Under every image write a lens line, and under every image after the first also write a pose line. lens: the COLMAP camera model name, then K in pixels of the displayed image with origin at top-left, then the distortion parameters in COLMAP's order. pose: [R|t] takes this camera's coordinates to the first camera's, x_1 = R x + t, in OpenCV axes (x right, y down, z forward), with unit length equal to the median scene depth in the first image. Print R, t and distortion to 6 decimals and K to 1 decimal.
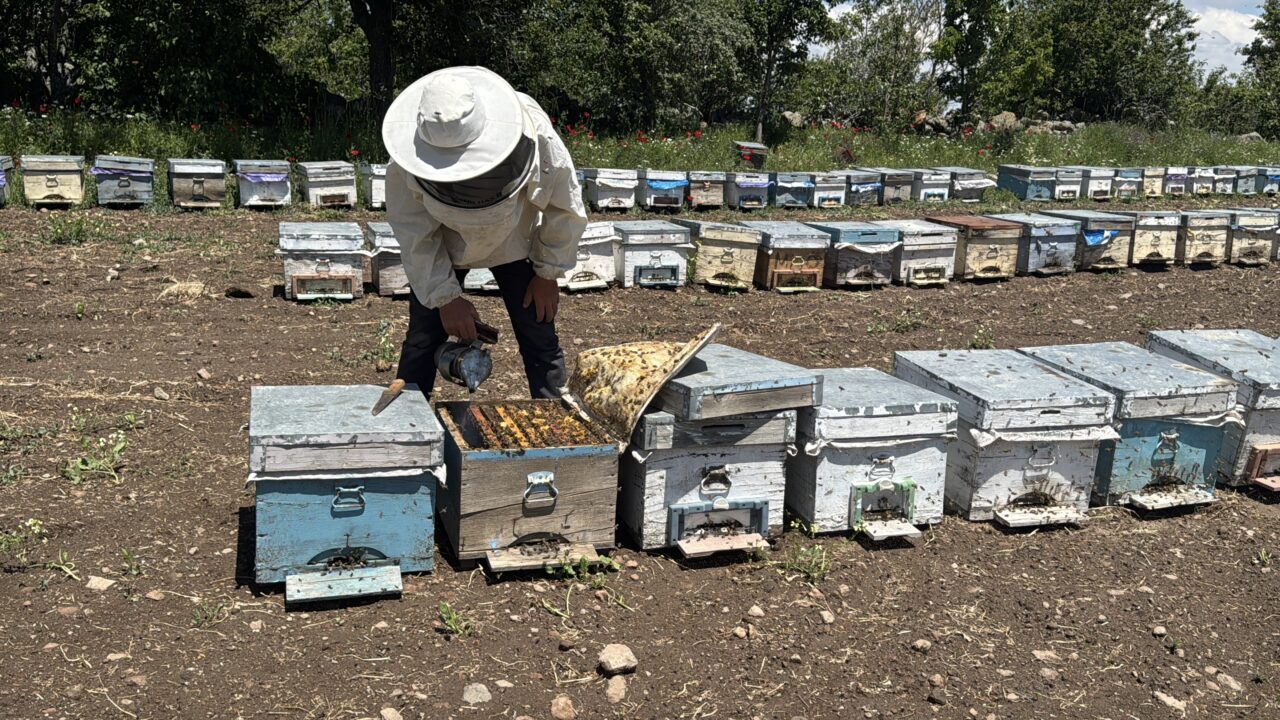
lens RADIAL K [[1096.9, 0, 570.2], [0, 1096.9, 358.1], [0, 0, 1]] dist [0.016546, -0.094749]
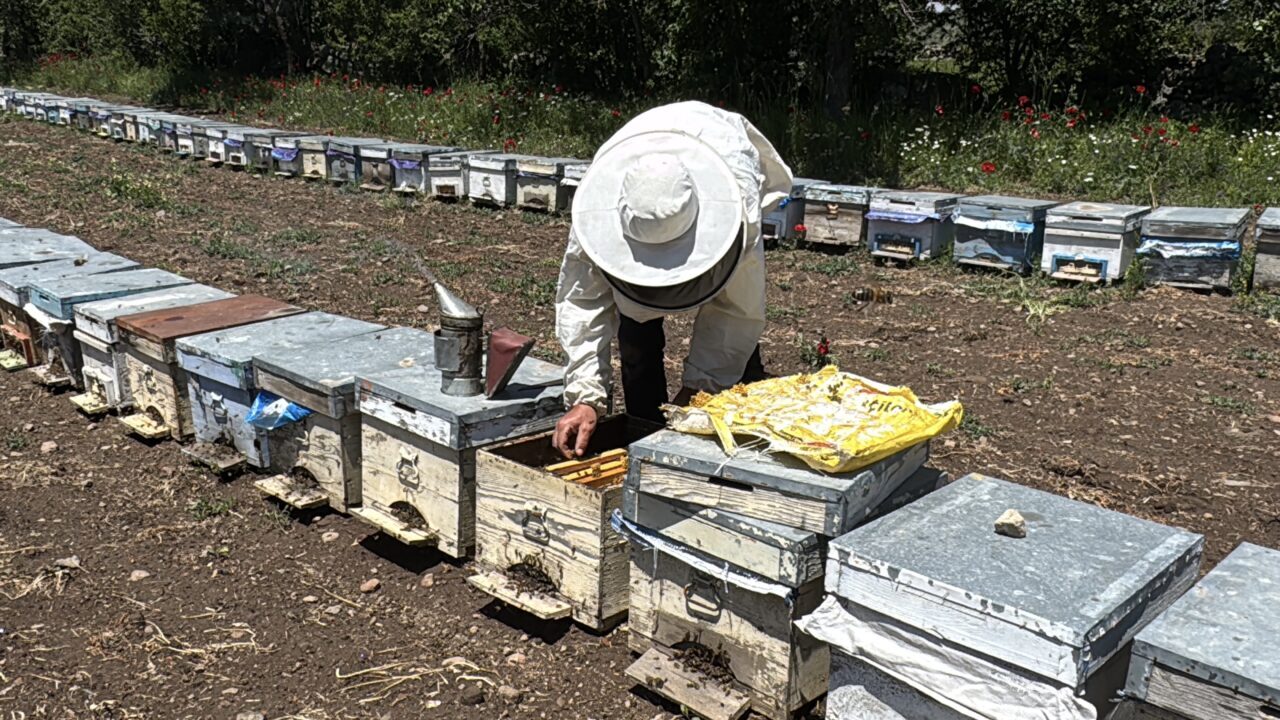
lens RADIAL K [[1096.9, 0, 631.1], [0, 1096.9, 363.1], [0, 0, 1]] dist [0.016546, -0.094749]
pose [[0.417244, 0.208293, -0.884603, 0.901153], [-0.172980, 0.973787, 0.147702, -0.212405], [0.892180, 0.091391, 0.442337, 0.942987]]
